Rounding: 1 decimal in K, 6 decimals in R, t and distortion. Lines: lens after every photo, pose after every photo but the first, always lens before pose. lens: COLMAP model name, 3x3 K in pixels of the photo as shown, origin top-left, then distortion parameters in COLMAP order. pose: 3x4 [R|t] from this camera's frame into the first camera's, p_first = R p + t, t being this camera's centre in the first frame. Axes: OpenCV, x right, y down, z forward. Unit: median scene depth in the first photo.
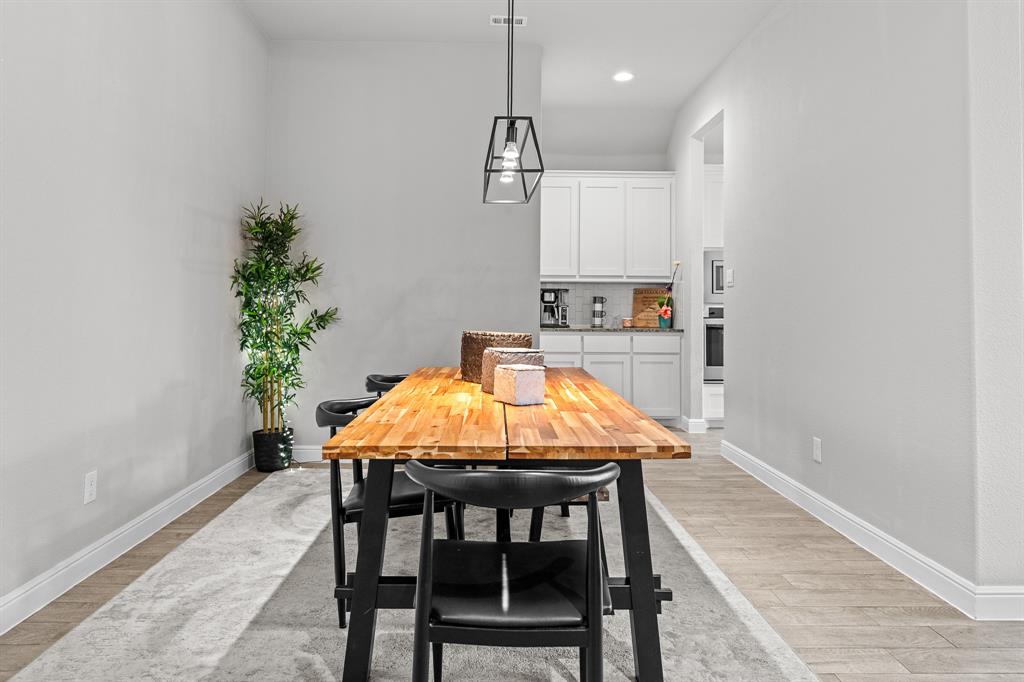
lens RADIAL K [[657.6, 0, 513.2], [0, 657.6, 293.6], [0, 0, 1]] dist [0.004793, -0.000934]
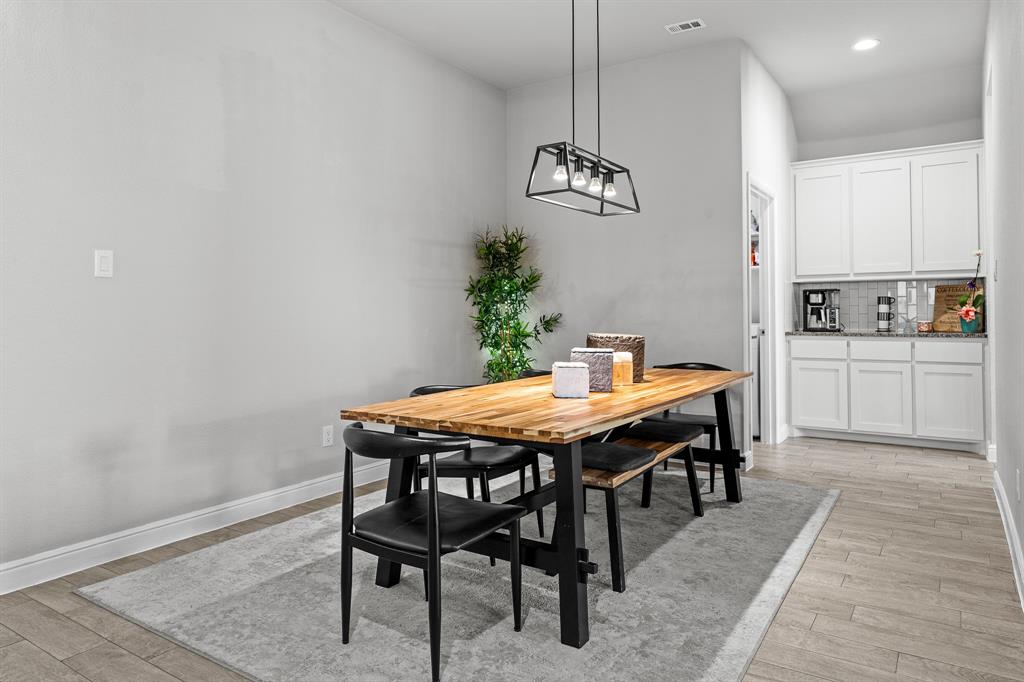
lens RADIAL K [[657.6, 0, 523.0], [0, 657.6, 317.8], [0, 0, 1]] dist [0.004793, -0.000934]
pose [[0.829281, -0.009096, -0.558757, 0.333816], [0.025366, 0.999450, 0.021377, 0.003033], [0.558255, -0.031901, 0.829056, 0.011104]]
